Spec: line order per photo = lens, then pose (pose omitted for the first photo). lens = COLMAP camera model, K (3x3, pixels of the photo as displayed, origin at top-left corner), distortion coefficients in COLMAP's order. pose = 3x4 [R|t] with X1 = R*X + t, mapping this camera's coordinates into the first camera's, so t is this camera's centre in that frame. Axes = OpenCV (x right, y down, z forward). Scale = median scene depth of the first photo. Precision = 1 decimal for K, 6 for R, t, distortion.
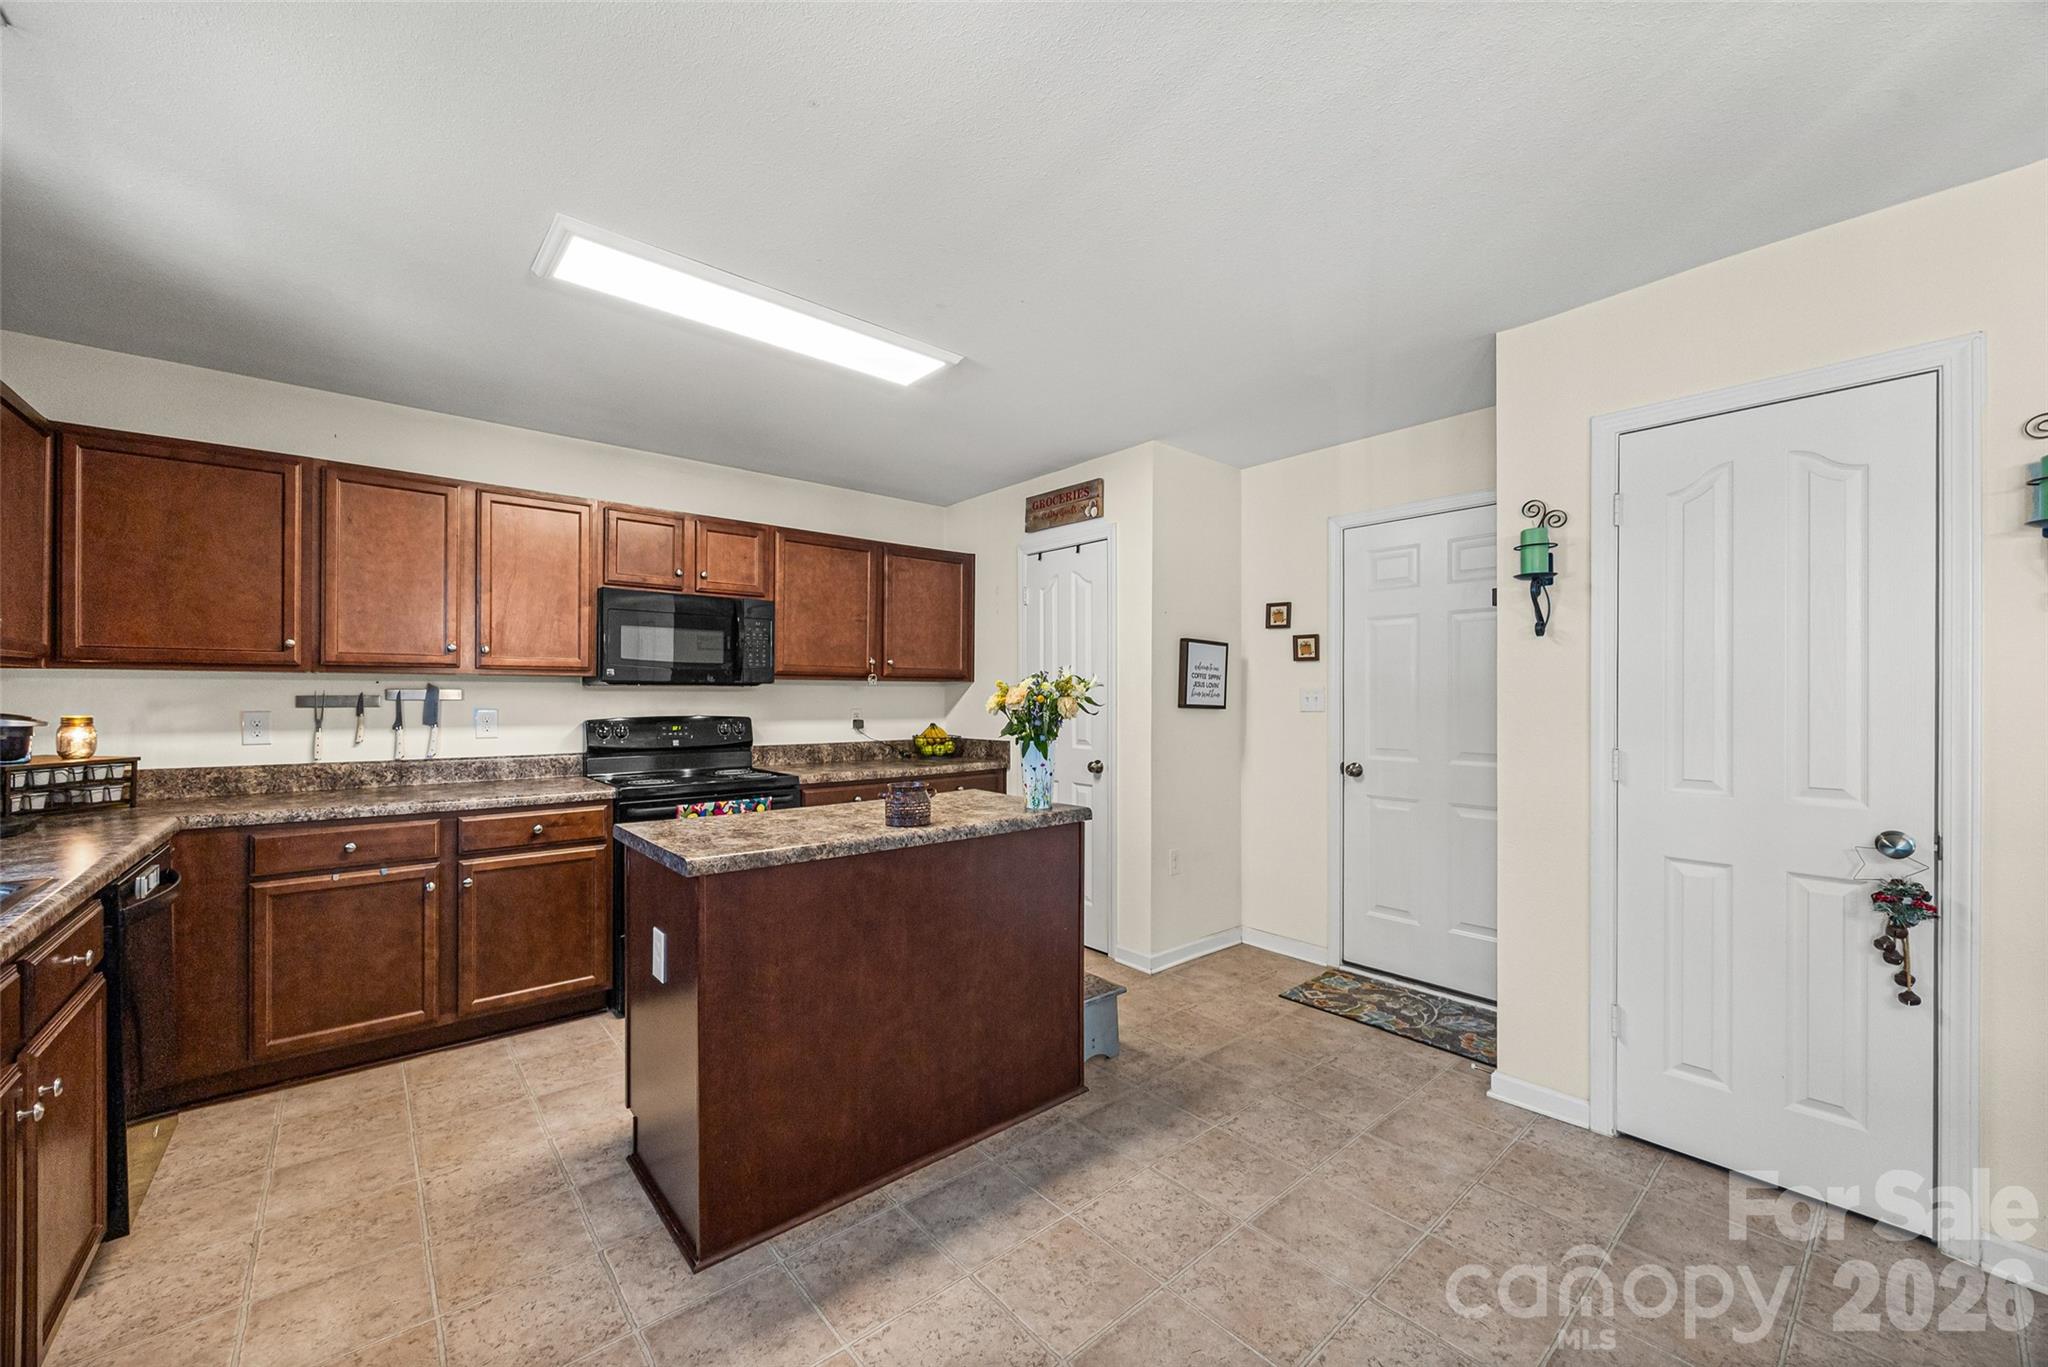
lens RADIAL K [[782.7, 0, 1025.1], [0, 782.7, 702.7], [0, 0, 1]] dist [-0.006325, 0.000814]
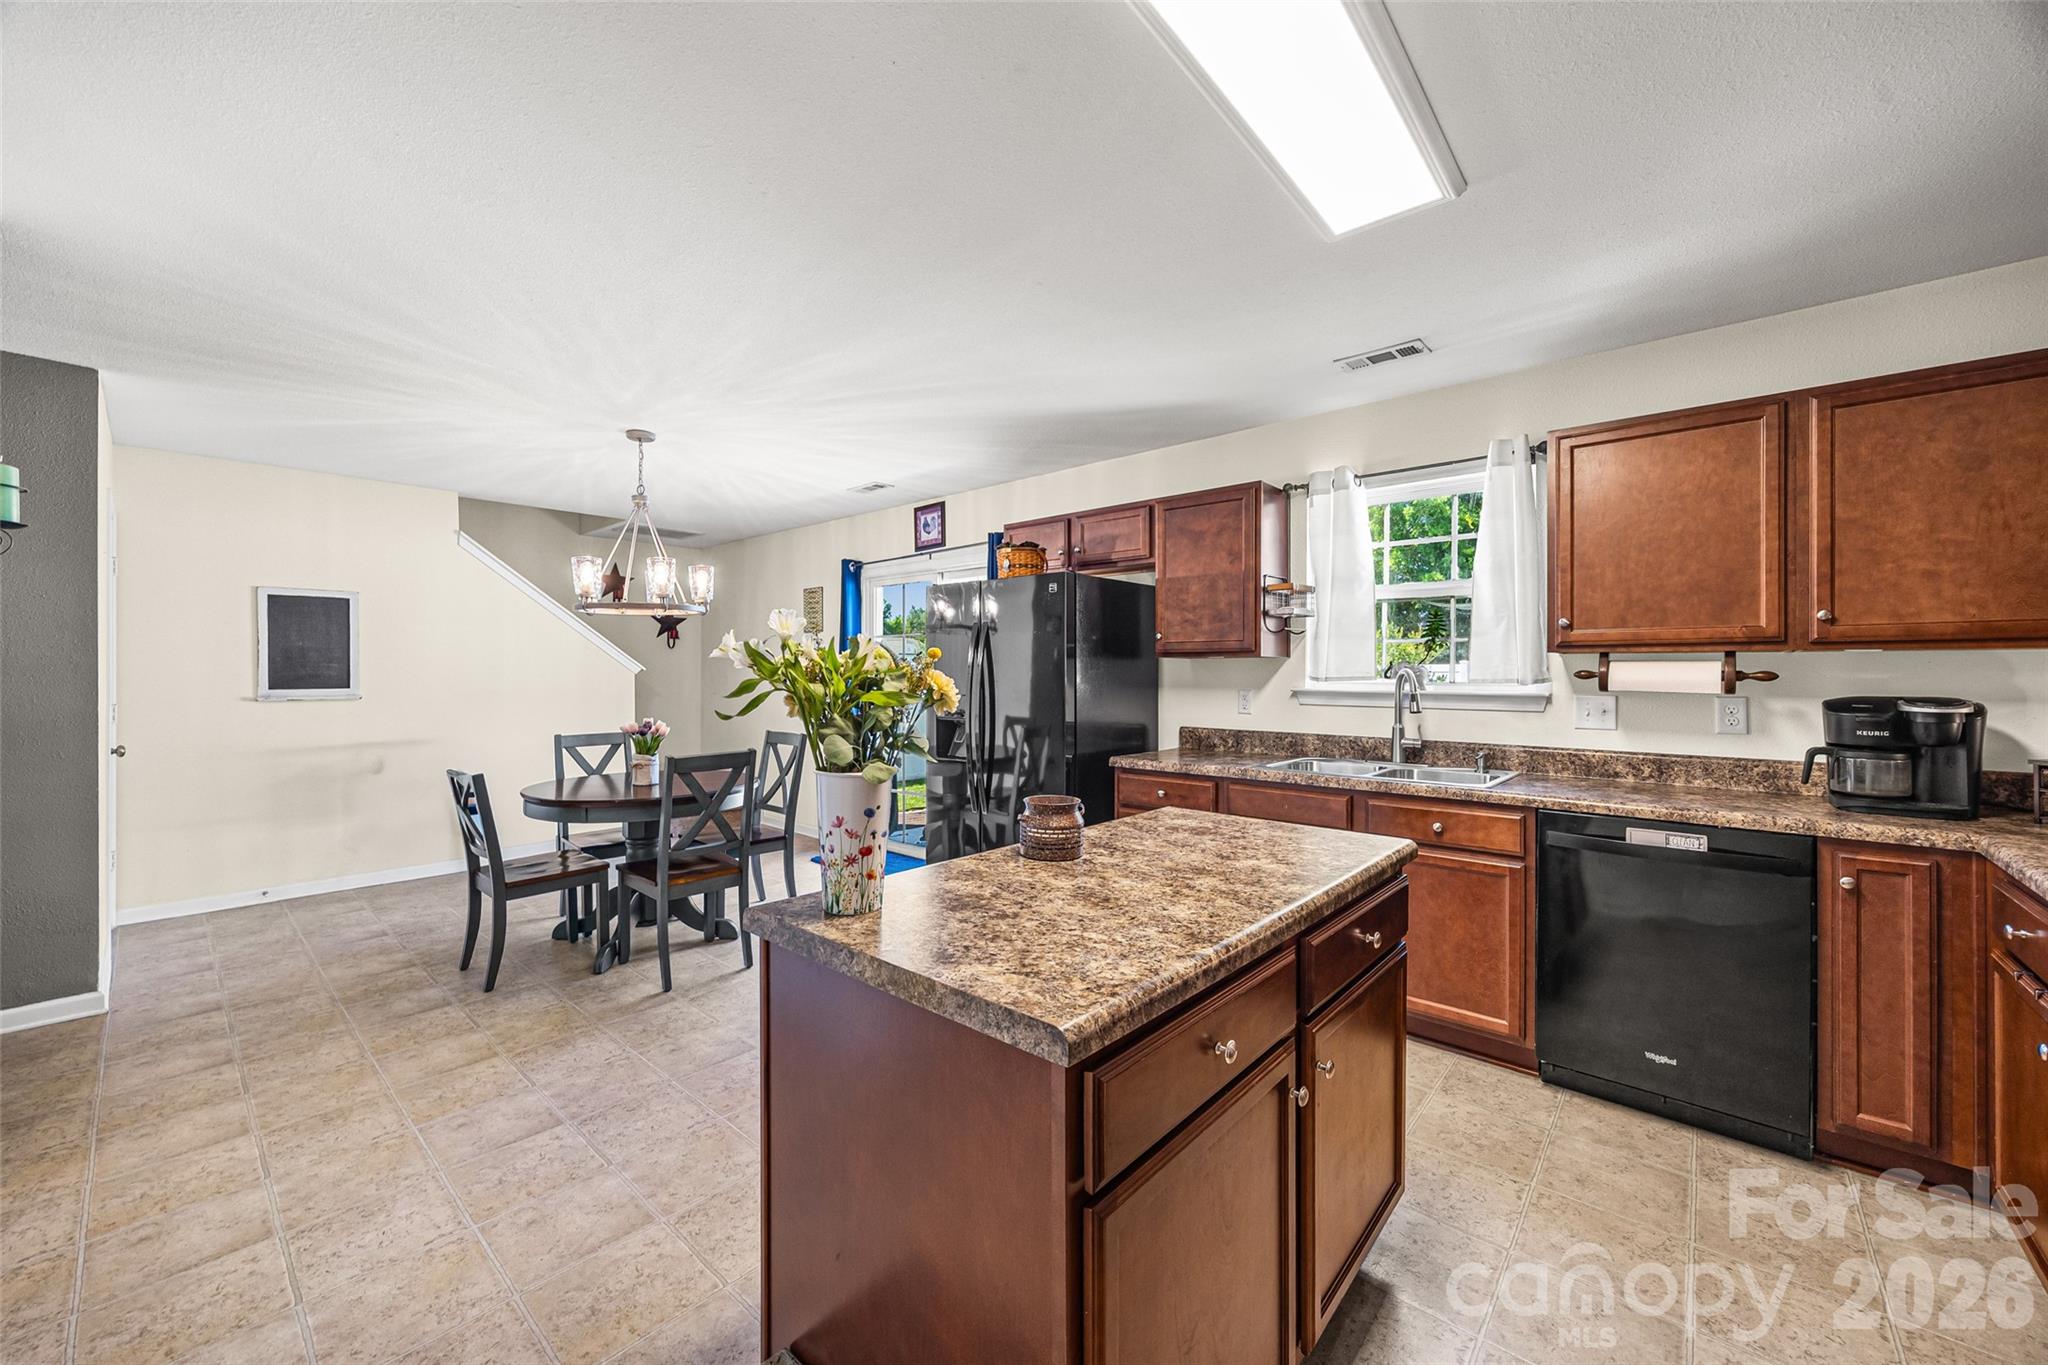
lens RADIAL K [[782.7, 0, 1027.4], [0, 782.7, 674.7], [0, 0, 1]] dist [-0.006325, 0.000814]
pose [[-0.990278, -0.006046, -0.138971, -0.010714], [-0.007278, 0.999939, 0.008356, -0.009132], [0.138912, 0.009286, -0.990261, 1.017063]]
